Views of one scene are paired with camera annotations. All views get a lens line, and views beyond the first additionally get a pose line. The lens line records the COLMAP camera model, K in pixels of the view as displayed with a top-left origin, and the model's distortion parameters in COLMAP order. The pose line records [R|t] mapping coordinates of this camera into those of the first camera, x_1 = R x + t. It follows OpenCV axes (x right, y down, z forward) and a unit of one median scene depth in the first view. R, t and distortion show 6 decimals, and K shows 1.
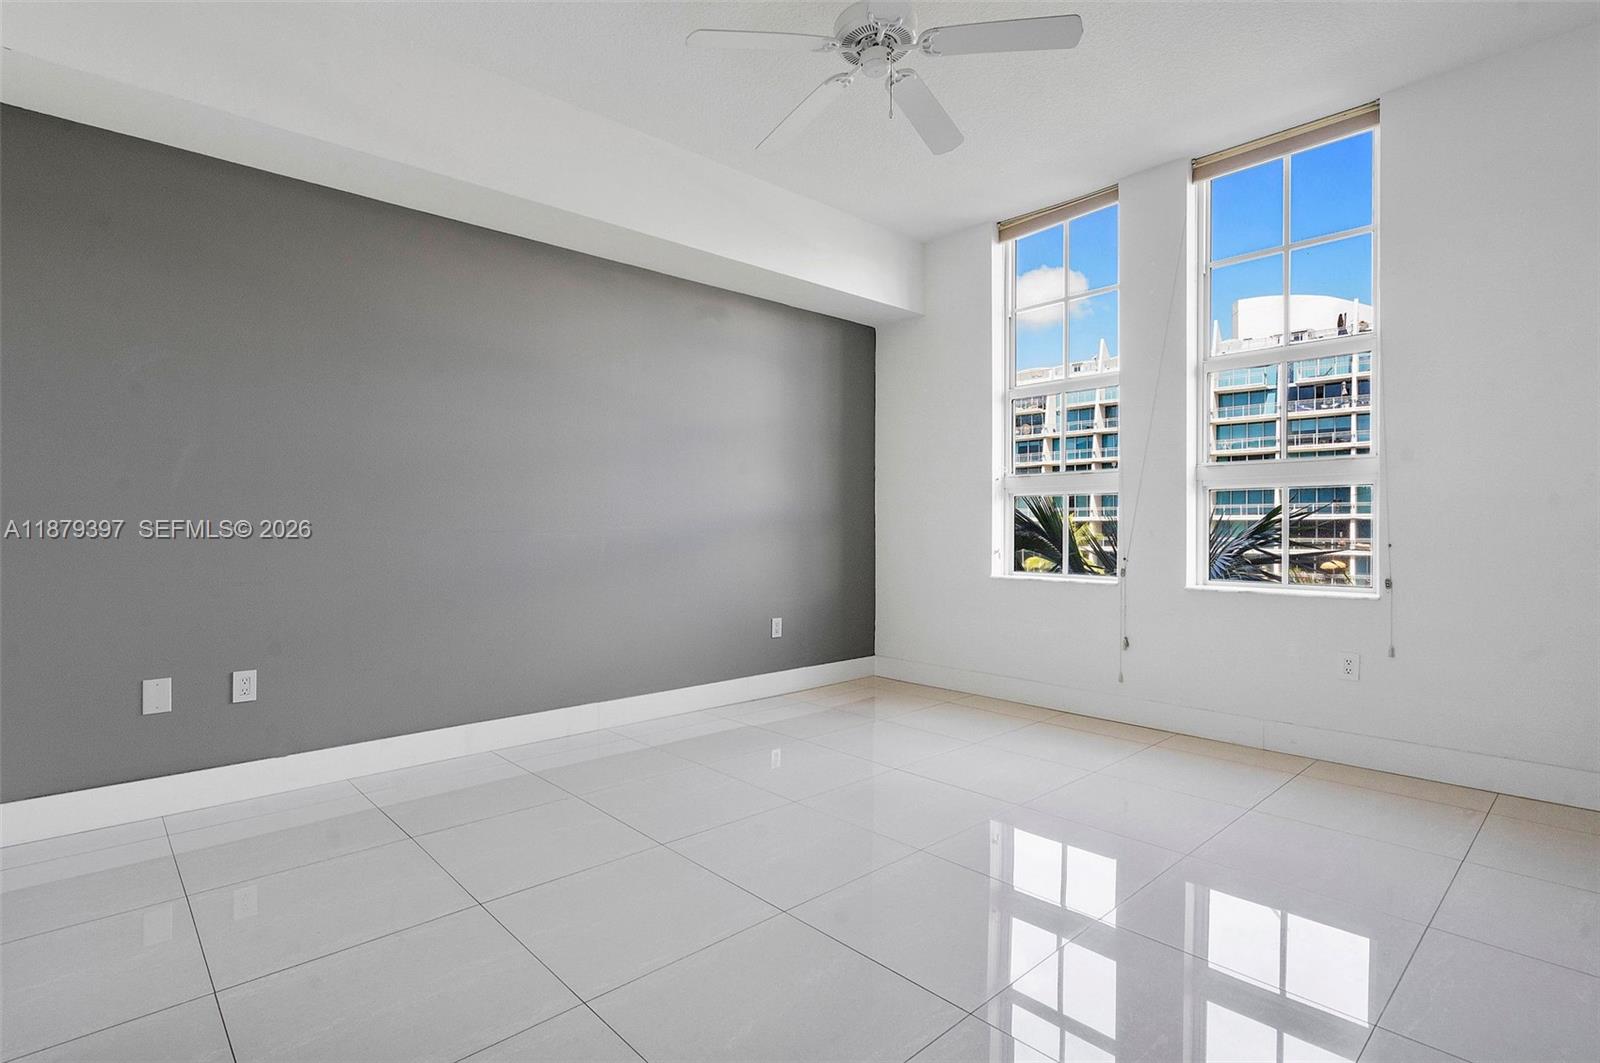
lens RADIAL K [[791.1, 0, 794.6], [0, 791.1, 529.1], [0, 0, 1]] dist [-0.001739, 0.001122]
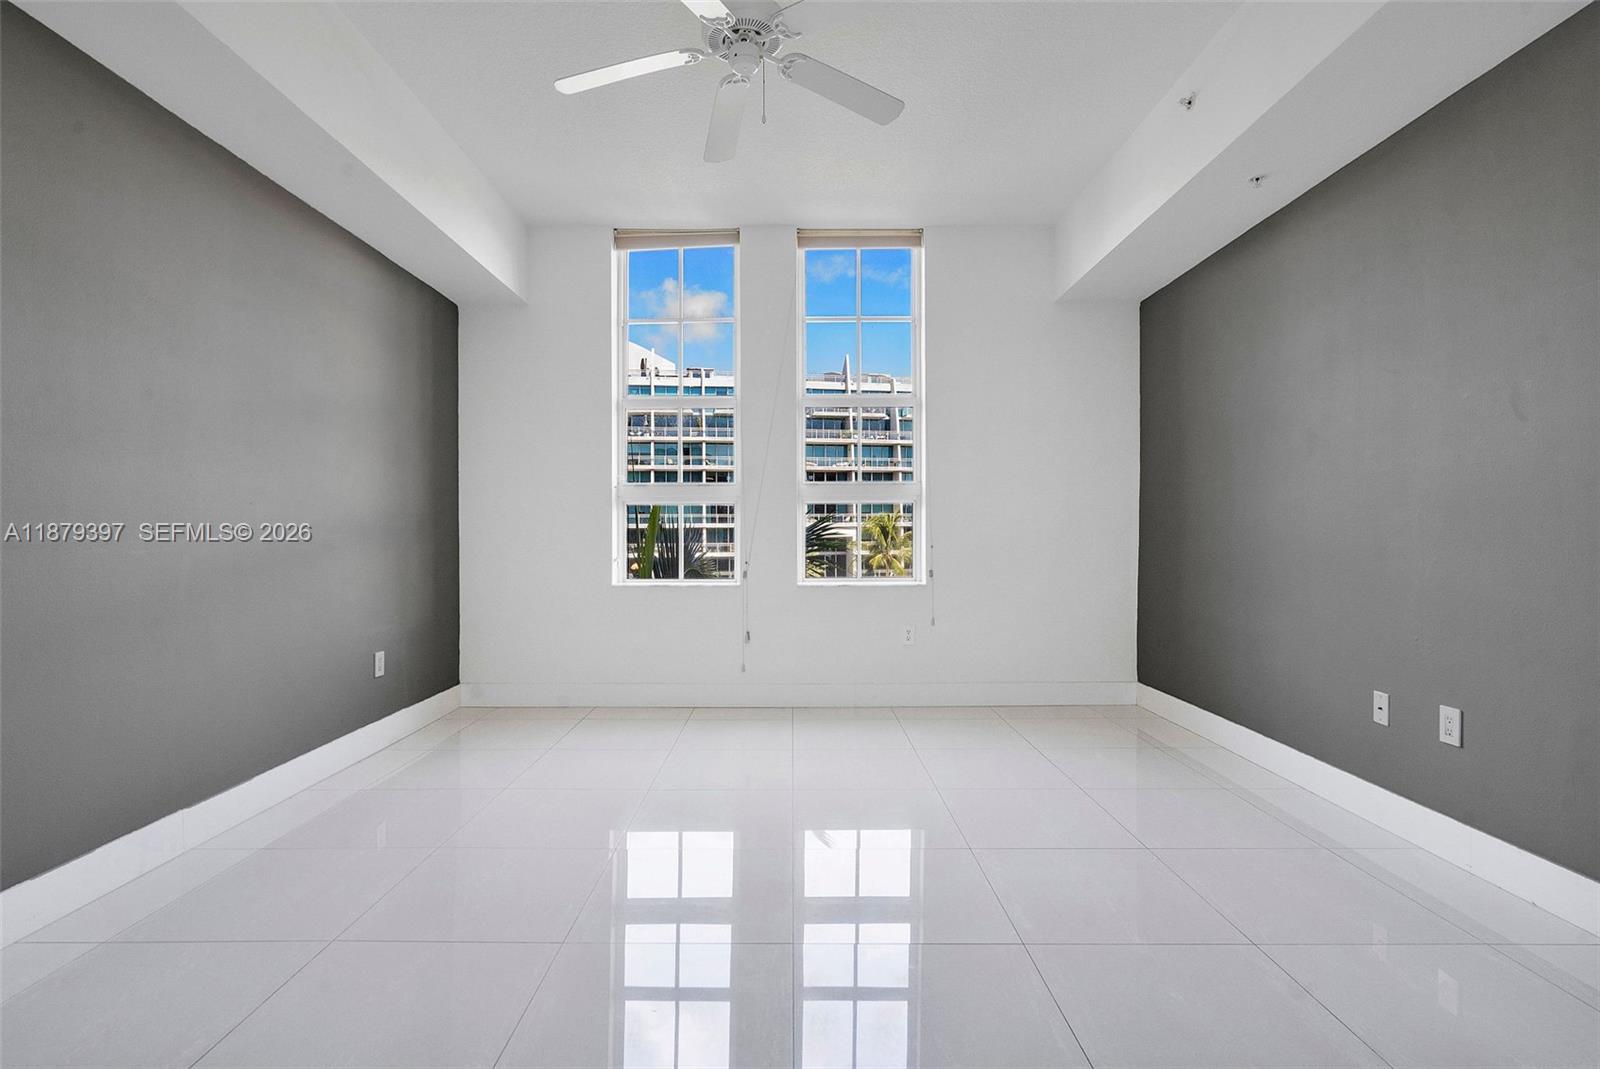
lens RADIAL K [[763.0, 0, 844.6], [0, 763.0, 535.4], [0, 0, 1]] dist [-0.019476, -0.000166]
pose [[0.665098, -0.004533, 0.746742, -0.275966], [0.005431, 0.999984, 0.001234, -0.001343], [-0.746736, 0.003235, 0.665113, 0.155171]]
